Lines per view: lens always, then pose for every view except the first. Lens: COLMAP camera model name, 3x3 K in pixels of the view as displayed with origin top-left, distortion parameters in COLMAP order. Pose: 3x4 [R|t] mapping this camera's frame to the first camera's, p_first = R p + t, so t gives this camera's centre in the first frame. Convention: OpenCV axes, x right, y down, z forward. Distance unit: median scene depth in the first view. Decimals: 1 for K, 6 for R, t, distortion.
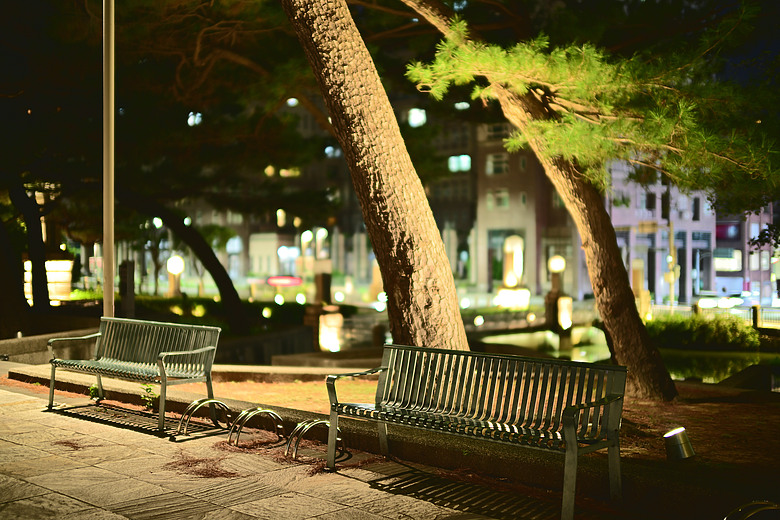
lens RADIAL K [[991.9, 0, 390.0], [0, 991.9, 260.0], [0, 0, 1]] dist [0.009387, 0.010821]
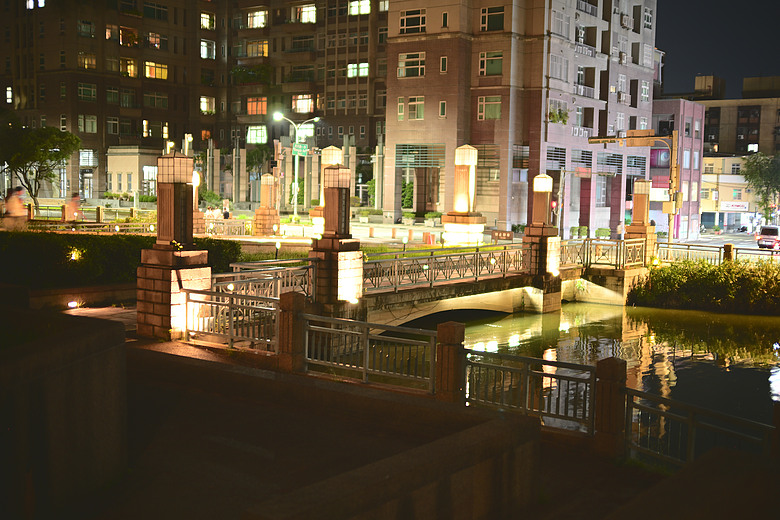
lens RADIAL K [[996.6, 0, 390.0], [0, 996.6, 260.0], [0, 0, 1]] dist [-0.125744, -0.003876]
pose [[0.992287, 0.013469, 0.123227, -0.007513], [-0.022484, 0.997147, 0.072060, 0.004780], [-0.121905, -0.074275, 0.989759, 0.174277]]
